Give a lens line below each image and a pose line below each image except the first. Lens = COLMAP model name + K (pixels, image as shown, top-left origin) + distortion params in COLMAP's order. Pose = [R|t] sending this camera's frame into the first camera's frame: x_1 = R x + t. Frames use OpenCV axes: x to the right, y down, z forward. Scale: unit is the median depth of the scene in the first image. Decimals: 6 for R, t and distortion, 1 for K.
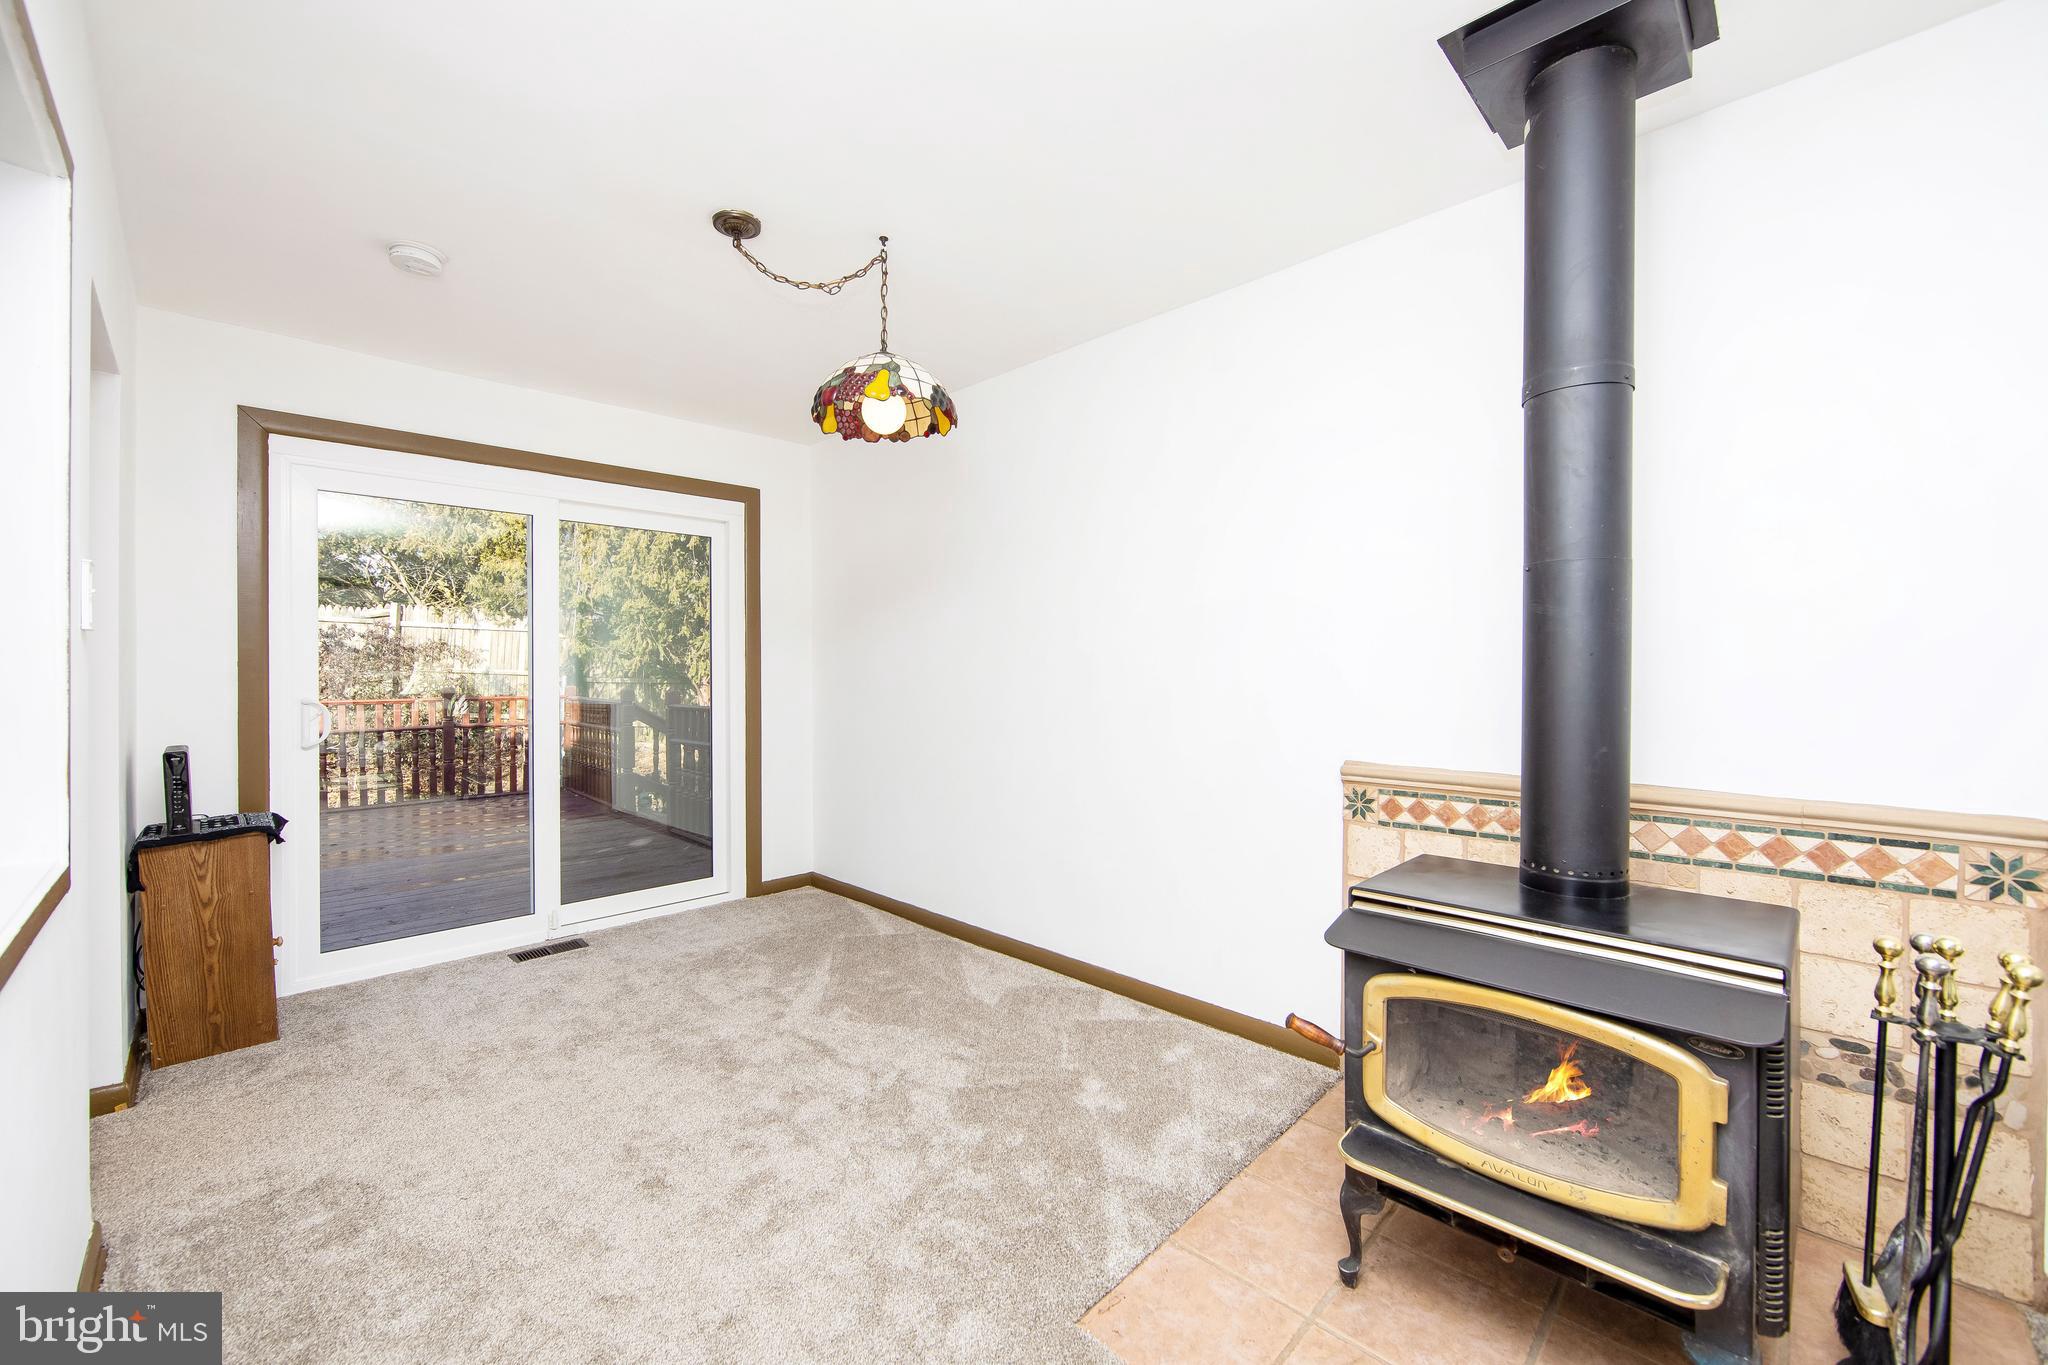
lens RADIAL K [[817.4, 0, 1014.4], [0, 817.4, 679.6], [0, 0, 1]] dist [-0.004873, 0.000185]
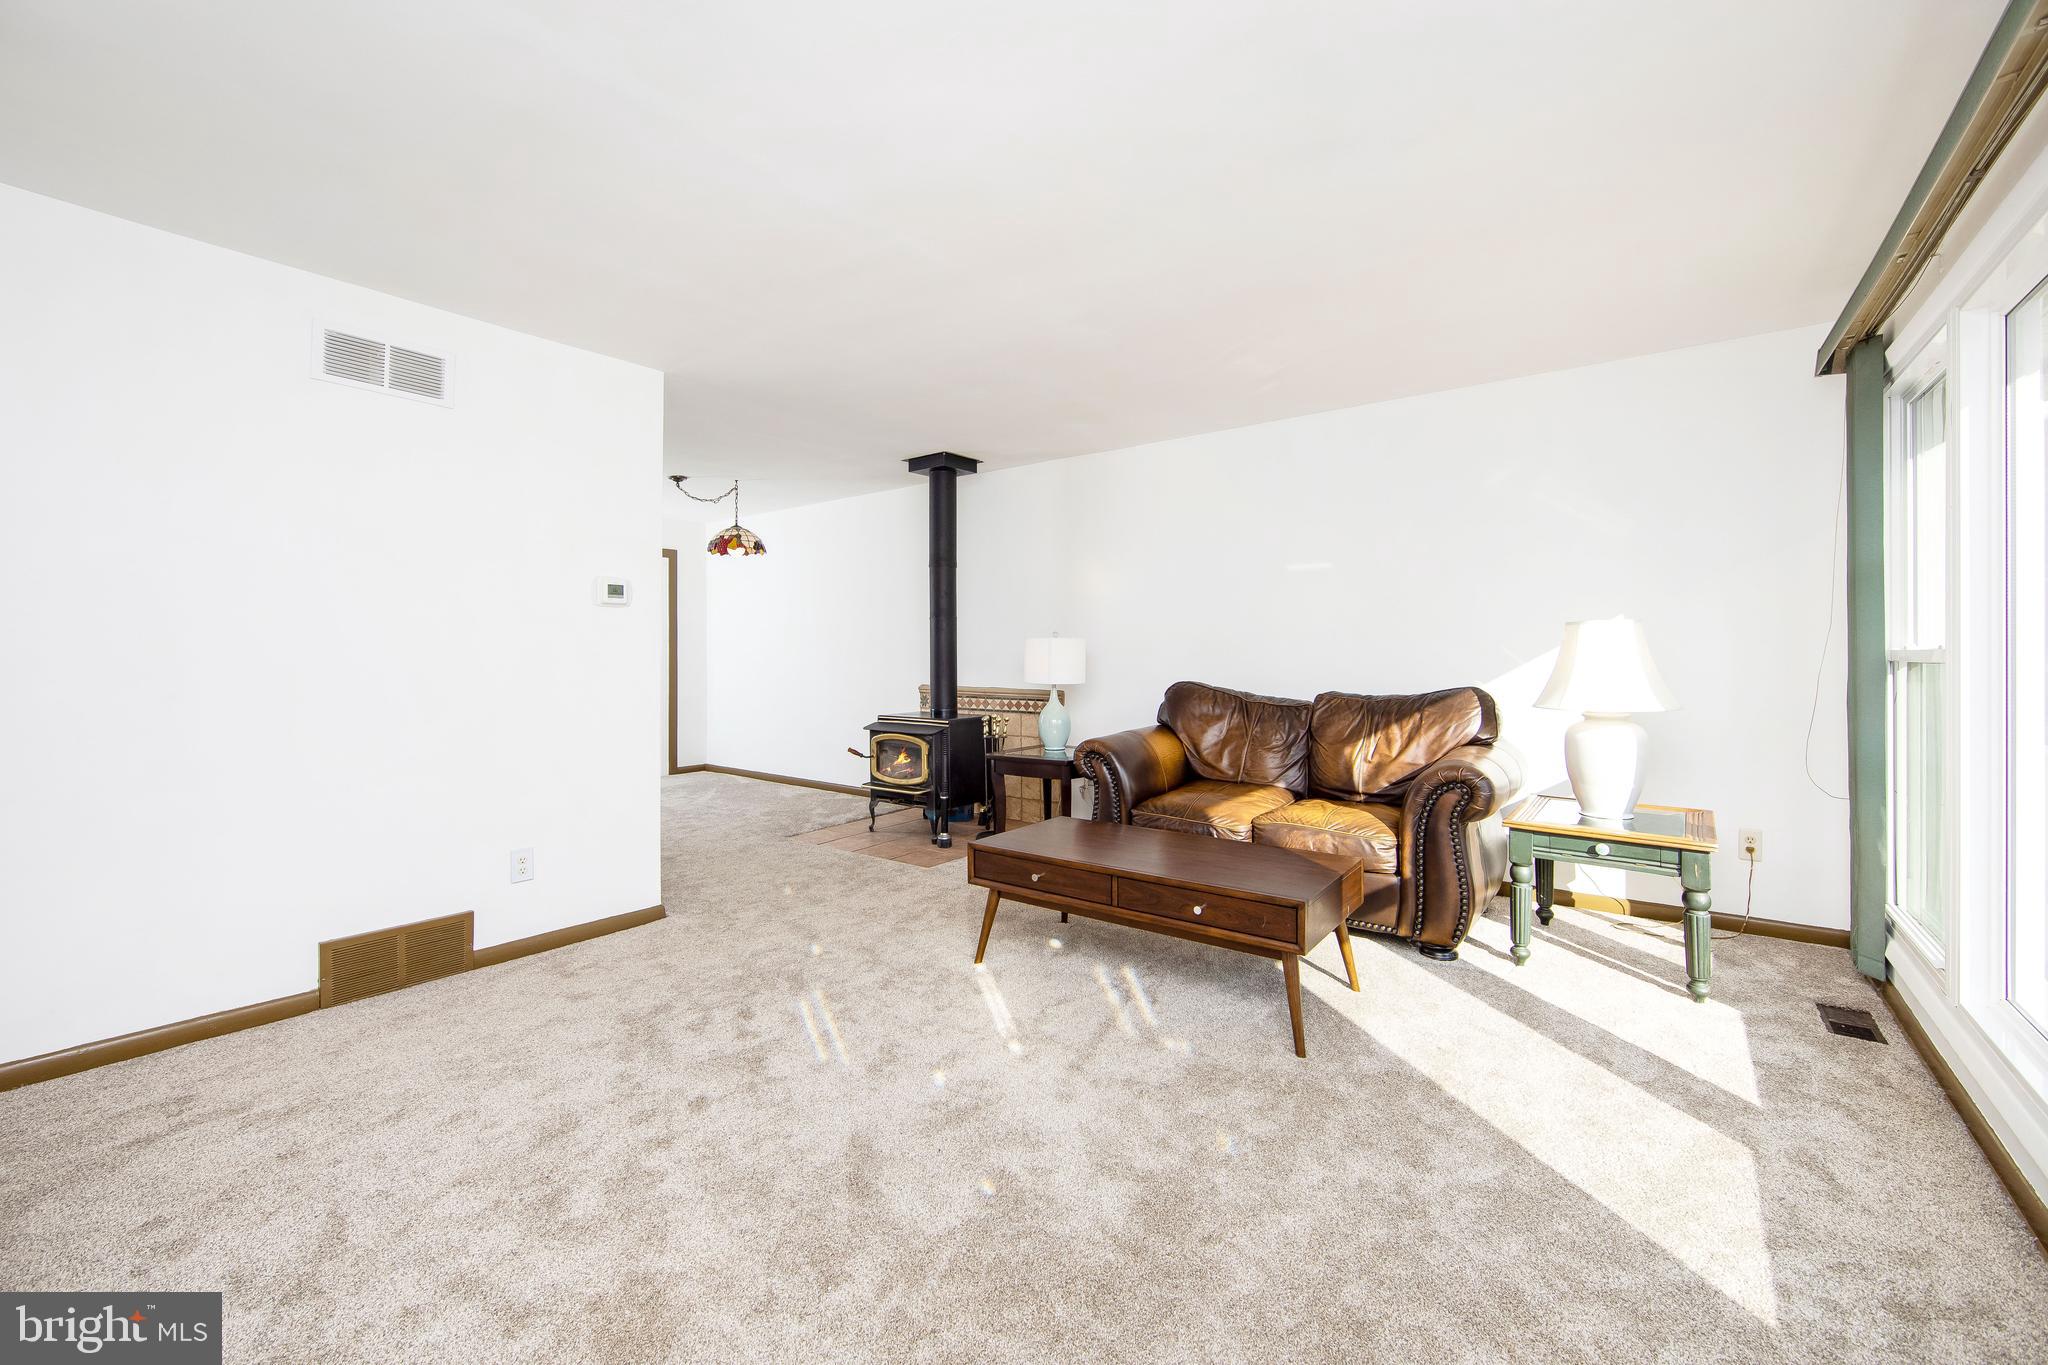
lens RADIAL K [[825.3, 0, 1029.6], [0, 825.3, 644.2], [0, 0, 1]] dist [-0.002305, -0.000307]
pose [[0.991868, 0.001644, 0.127260, 0.611671], [-0.000116, 0.999928, -0.012016, 0.008513], [-0.127271, 0.011903, 0.991797, -2.430479]]
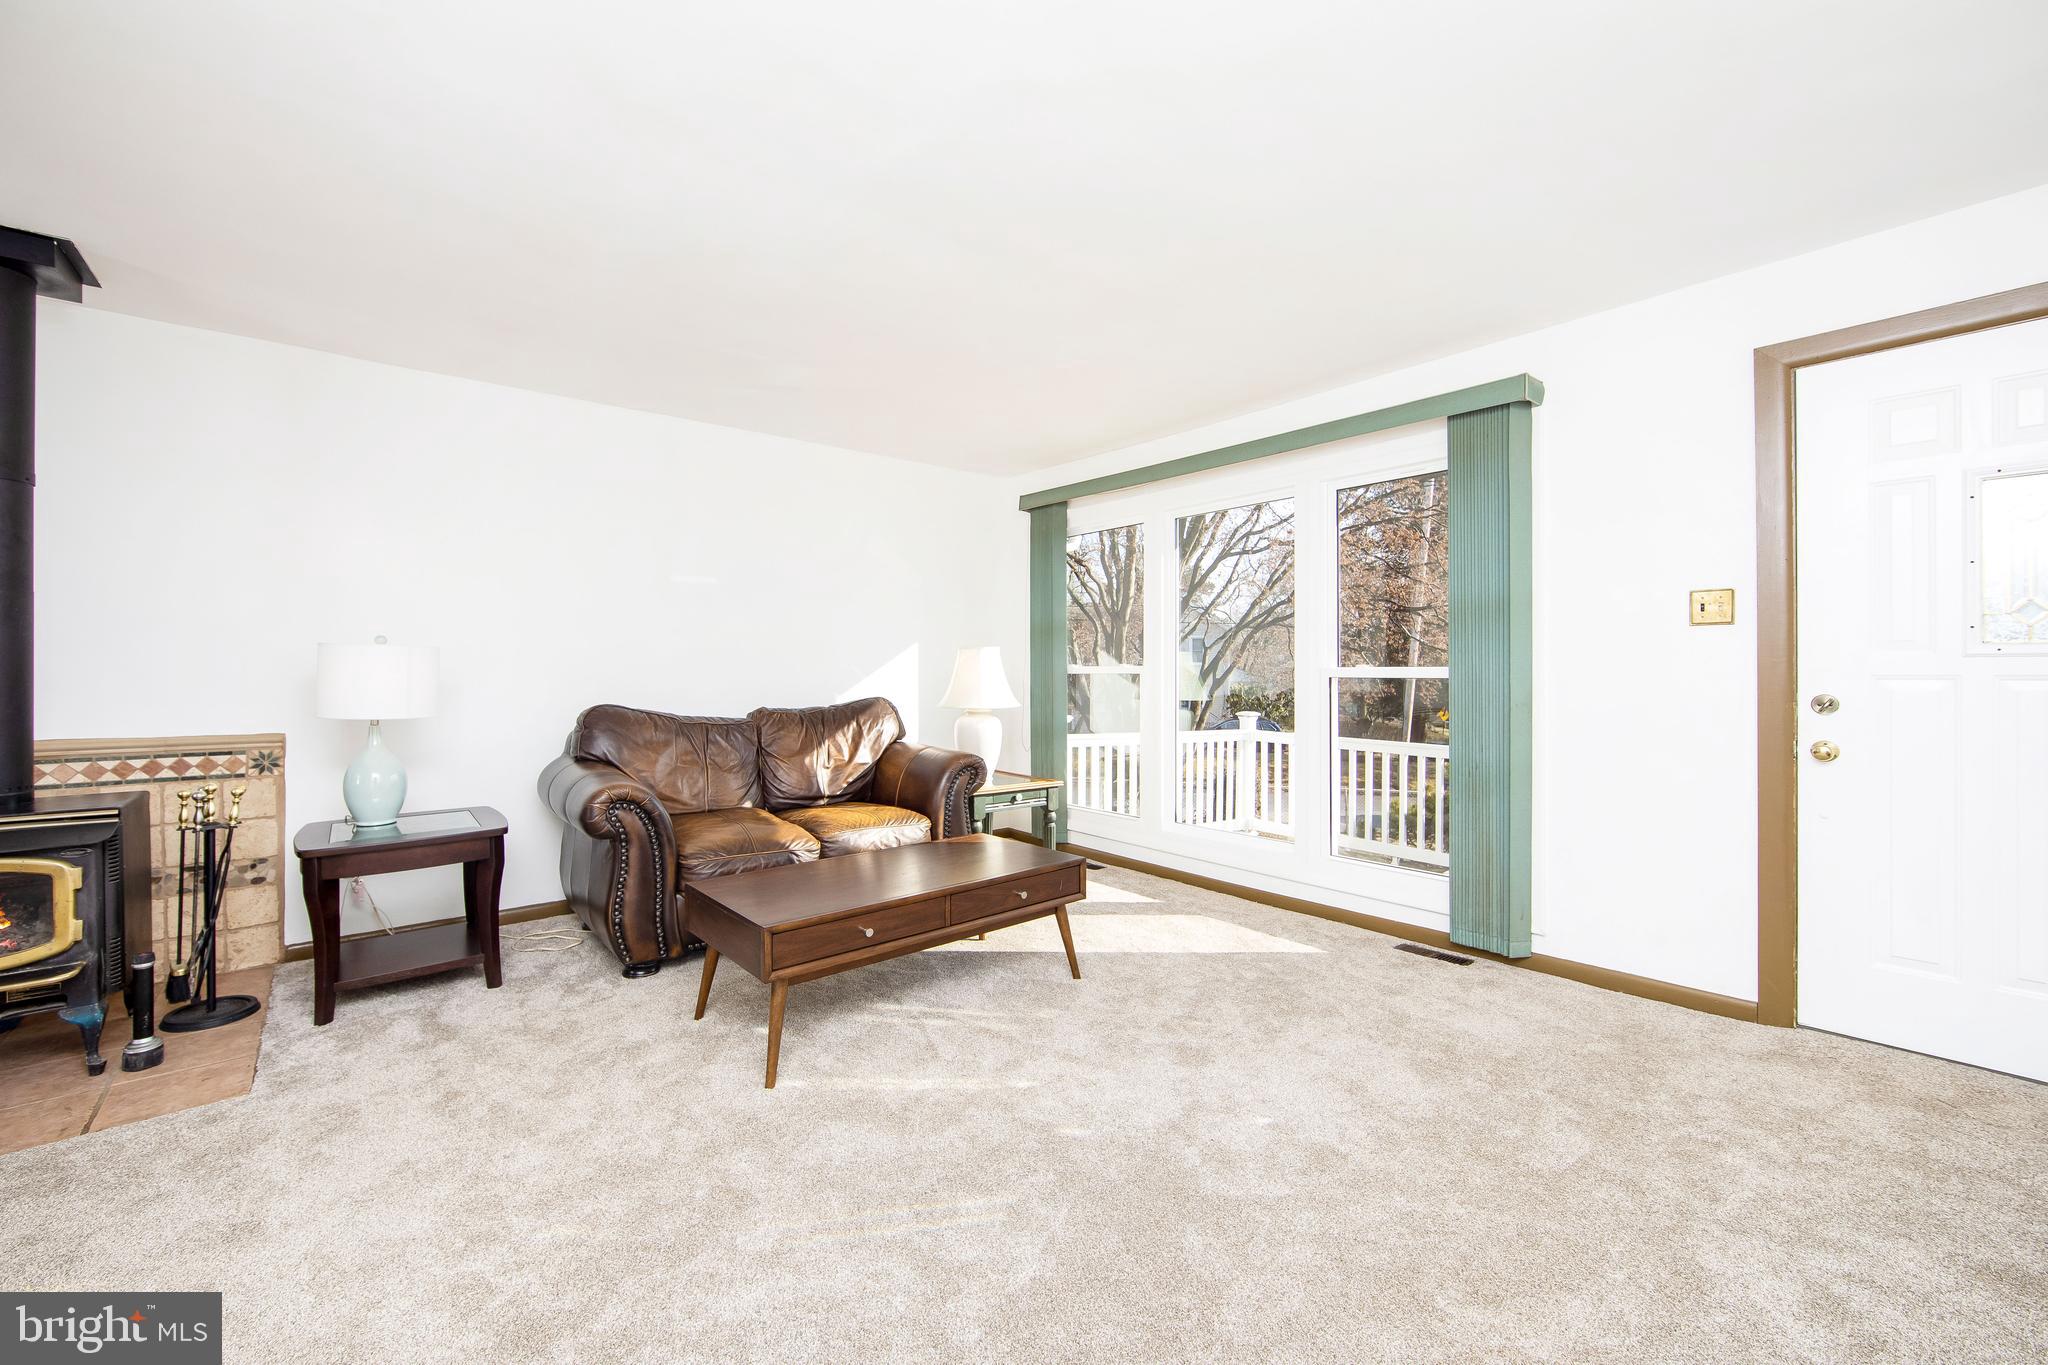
lens RADIAL K [[811.3, 0, 1010.7], [0, 811.3, 669.3], [0, 0, 1]] dist [-0.004496, 0.000282]
pose [[0.096365, 0.002357, 0.995343, -0.623687], [0.002737, 0.999993, -0.002633, 0.013159], [-0.995342, 0.002978, 0.096357, -1.039085]]
